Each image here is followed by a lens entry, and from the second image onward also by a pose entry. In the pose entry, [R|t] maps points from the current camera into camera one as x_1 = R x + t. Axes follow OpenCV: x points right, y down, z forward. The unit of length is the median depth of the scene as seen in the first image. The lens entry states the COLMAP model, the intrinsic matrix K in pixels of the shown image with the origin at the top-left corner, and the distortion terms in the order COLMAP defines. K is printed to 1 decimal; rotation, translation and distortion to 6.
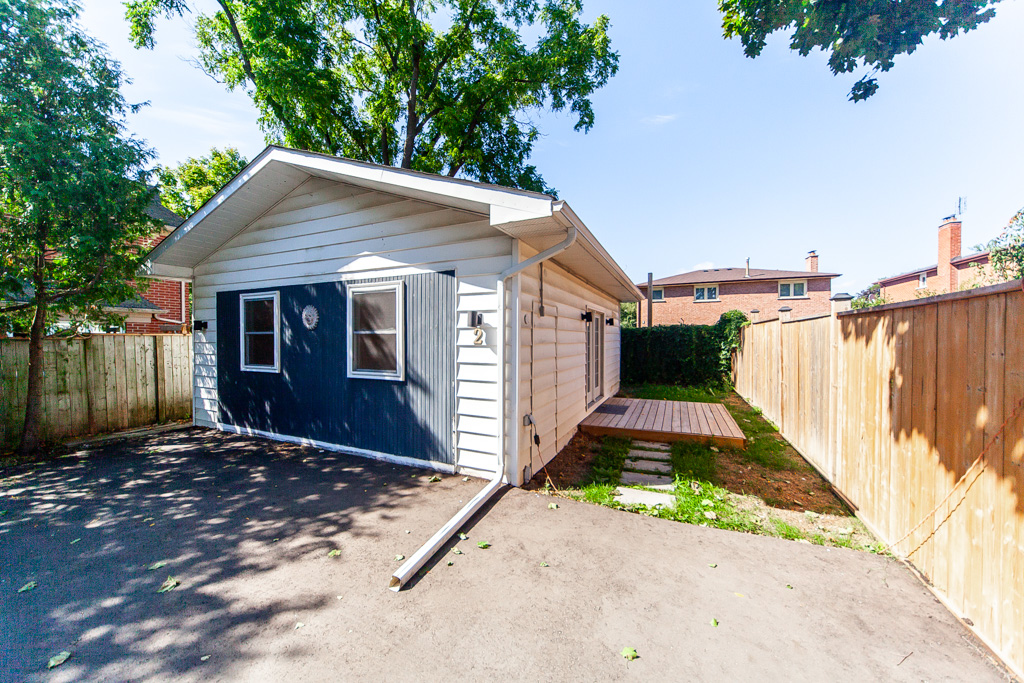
lens RADIAL K [[357.8, 0, 512.0], [0, 357.8, 341.5], [0, 0, 1]] dist [0.000851, 0.000053]
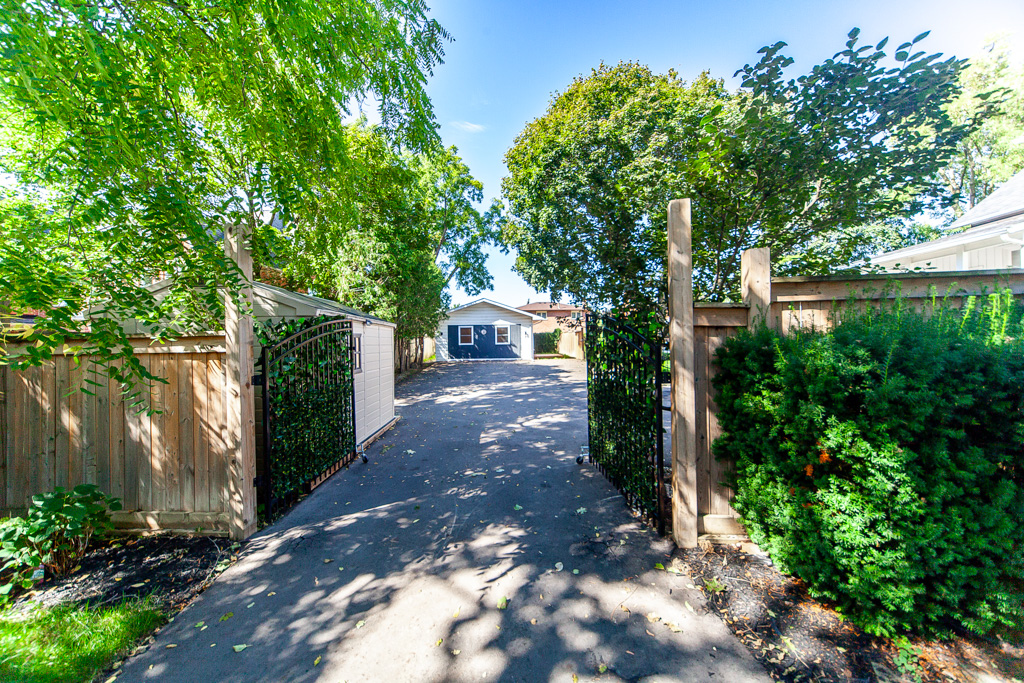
lens RADIAL K [[357.8, 0, 512.0], [0, 357.8, 341.5], [0, 0, 1]] dist [0.000851, 0.000053]
pose [[0.896712, -0.014843, 0.442366, -2.074687], [0.019925, 0.999778, -0.006843, 0.084235], [-0.442166, 0.014950, 0.896809, -2.998090]]
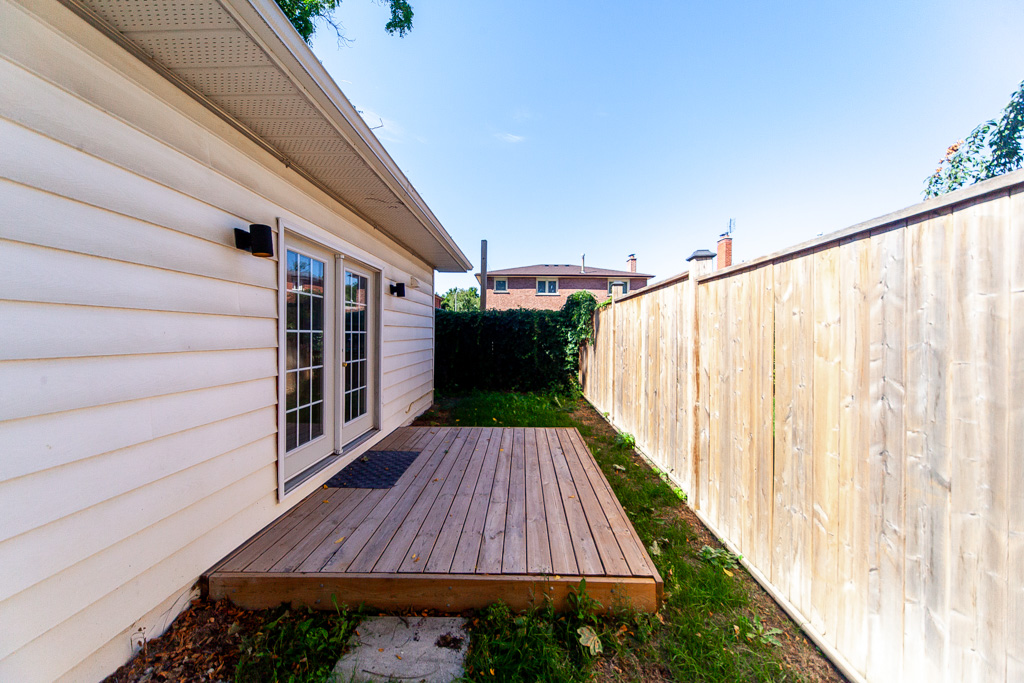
lens RADIAL K [[348.9, 0, 510.2], [0, 348.9, 336.2], [0, 0, 1]] dist [0.000912, 0.000103]
pose [[0.922122, 0.007343, 0.386830, 0.339218], [-0.006532, 0.999973, -0.003410, 0.024001], [-0.386844, 0.000617, 0.922145, 0.666618]]
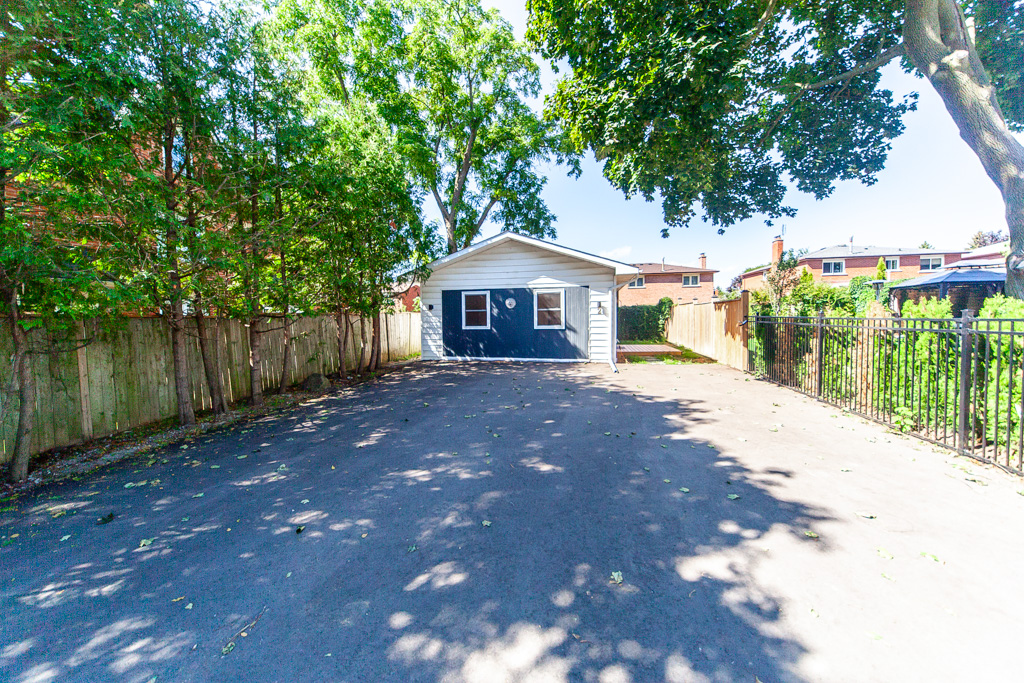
lens RADIAL K [[348.9, 0, 510.2], [0, 348.9, 336.2], [0, 0, 1]] dist [0.000912, 0.000103]
pose [[0.979981, -0.022629, 0.197801, -0.912758], [0.014151, 0.998924, 0.044167, 0.038073], [-0.198588, -0.040484, 0.979247, -1.043801]]
